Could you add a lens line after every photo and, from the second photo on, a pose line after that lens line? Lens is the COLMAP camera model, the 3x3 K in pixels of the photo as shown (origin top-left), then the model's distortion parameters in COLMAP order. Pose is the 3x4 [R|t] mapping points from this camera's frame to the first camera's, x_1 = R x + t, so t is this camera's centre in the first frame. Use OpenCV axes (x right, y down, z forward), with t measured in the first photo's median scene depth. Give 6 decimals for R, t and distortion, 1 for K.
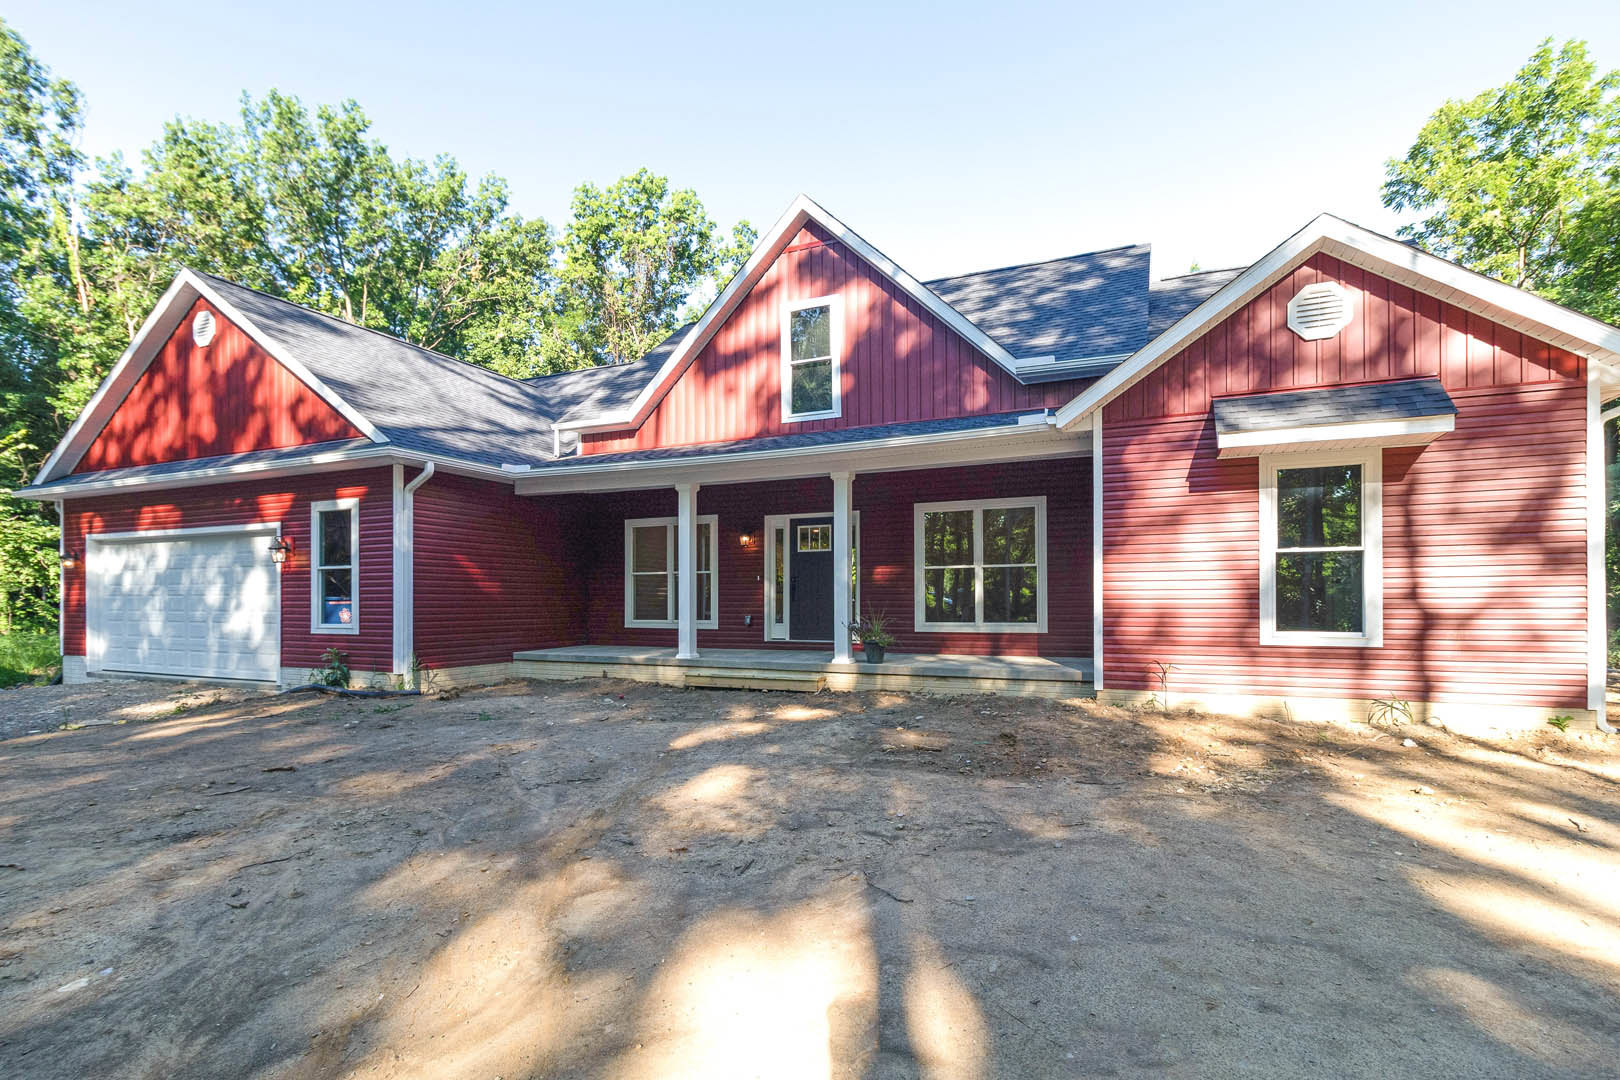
lens RADIAL K [[768.6, 0, 810.0], [0, 768.6, 588.1], [0, 0, 1]] dist [0.003352, 0.000691]
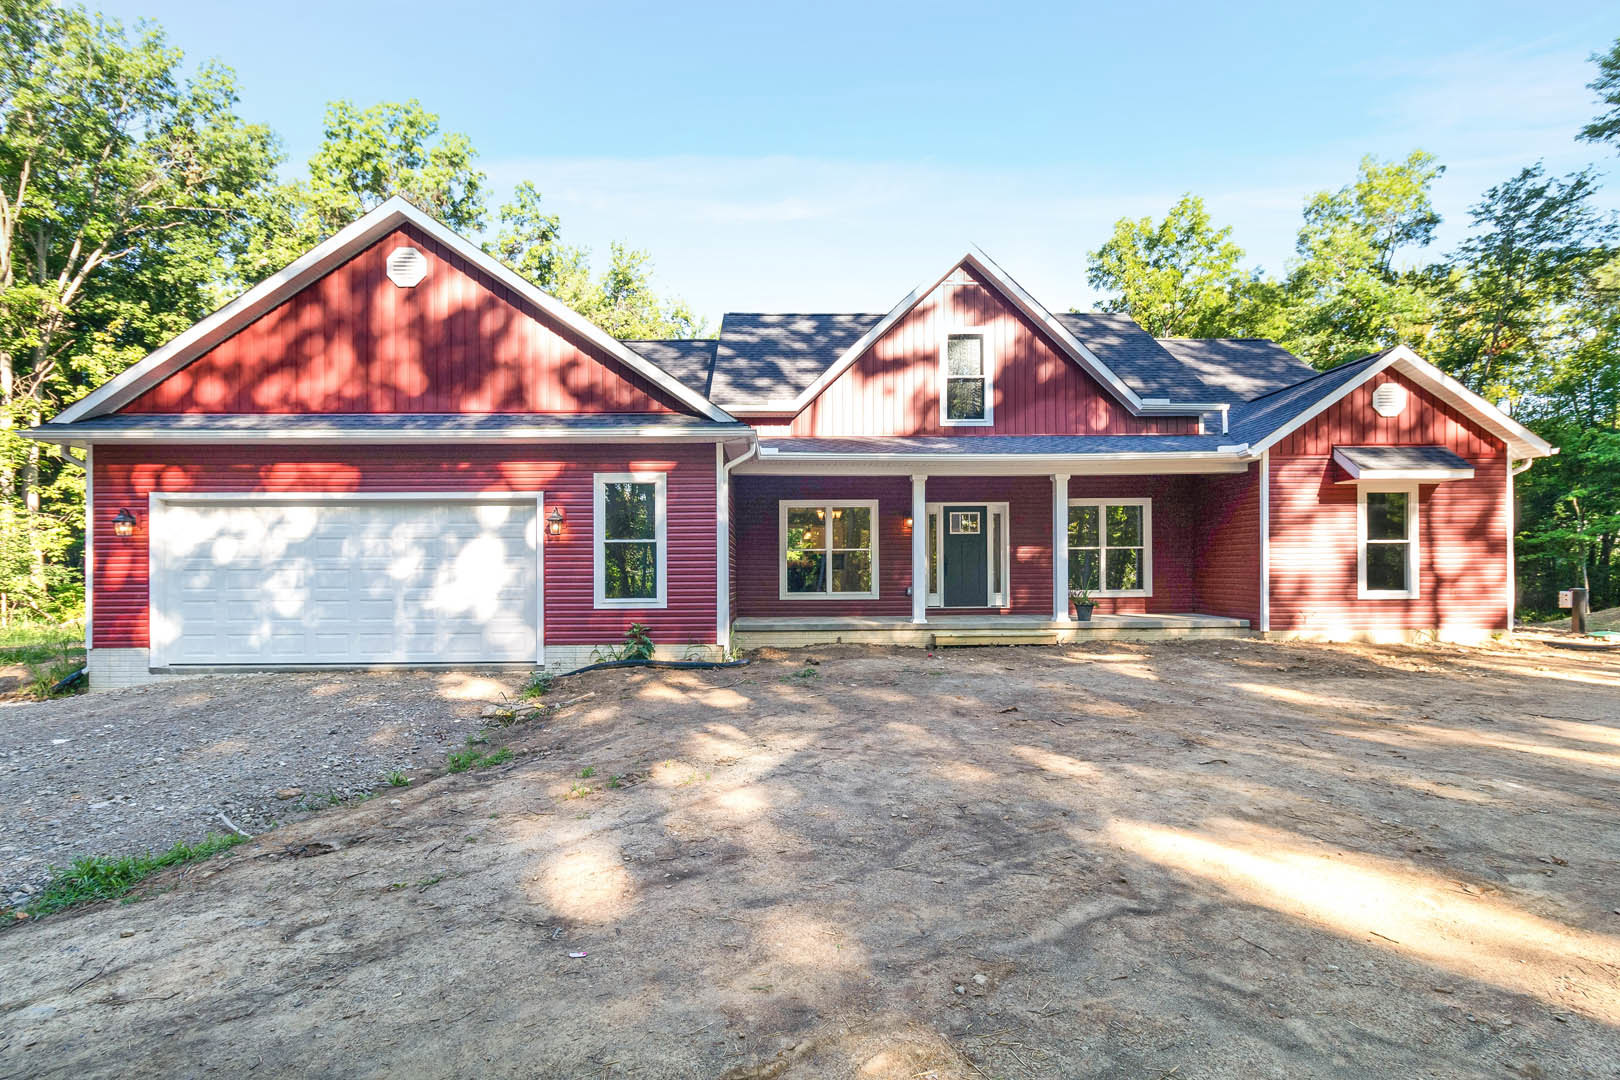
lens RADIAL K [[750.1, 0, 809.8], [0, 750.1, 570.0], [0, 0, 1]] dist [-0.000394, 0.000415]
pose [[0.905485, 0.000365, 0.424379, -0.760543], [-0.002195, 0.999990, 0.003821, 0.006250], [-0.424373, -0.004391, 0.905477, 0.033837]]
